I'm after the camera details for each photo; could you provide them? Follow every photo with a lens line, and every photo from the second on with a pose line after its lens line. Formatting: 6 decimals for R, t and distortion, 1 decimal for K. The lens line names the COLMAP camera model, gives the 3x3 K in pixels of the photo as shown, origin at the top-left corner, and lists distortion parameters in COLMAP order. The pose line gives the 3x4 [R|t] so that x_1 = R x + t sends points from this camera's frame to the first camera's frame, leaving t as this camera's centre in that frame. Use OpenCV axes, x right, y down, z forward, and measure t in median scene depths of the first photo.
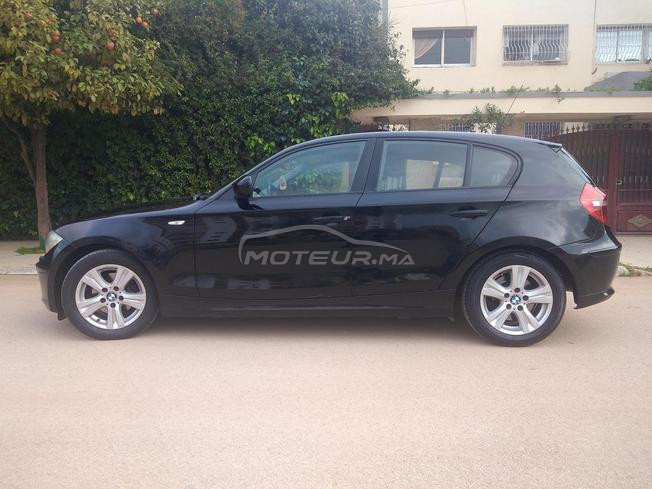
lens RADIAL K [[487.0, 0, 326.0], [0, 487.0, 244.5], [0, 0, 1]] dist [0.063917, -0.095760]
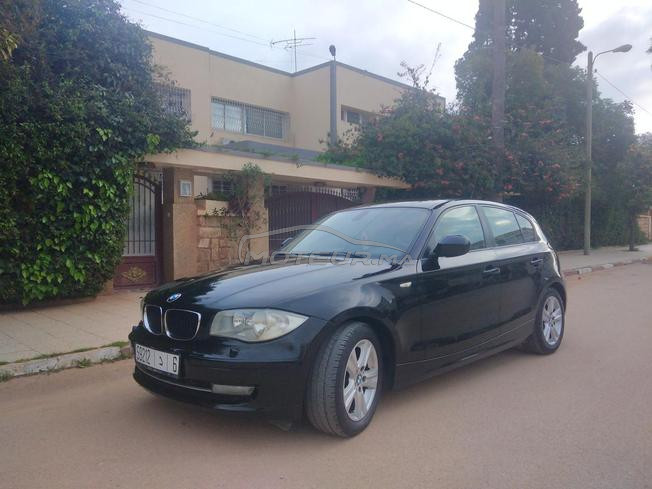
lens RADIAL K [[487.0, 0, 326.0], [0, 487.0, 244.5], [0, 0, 1]] dist [0.063917, -0.095760]
pose [[0.678874, -0.017766, 0.734039, -0.422014], [0.086027, 0.994747, -0.055486, -0.031693], [-0.729197, 0.100815, 0.676836, 0.174832]]
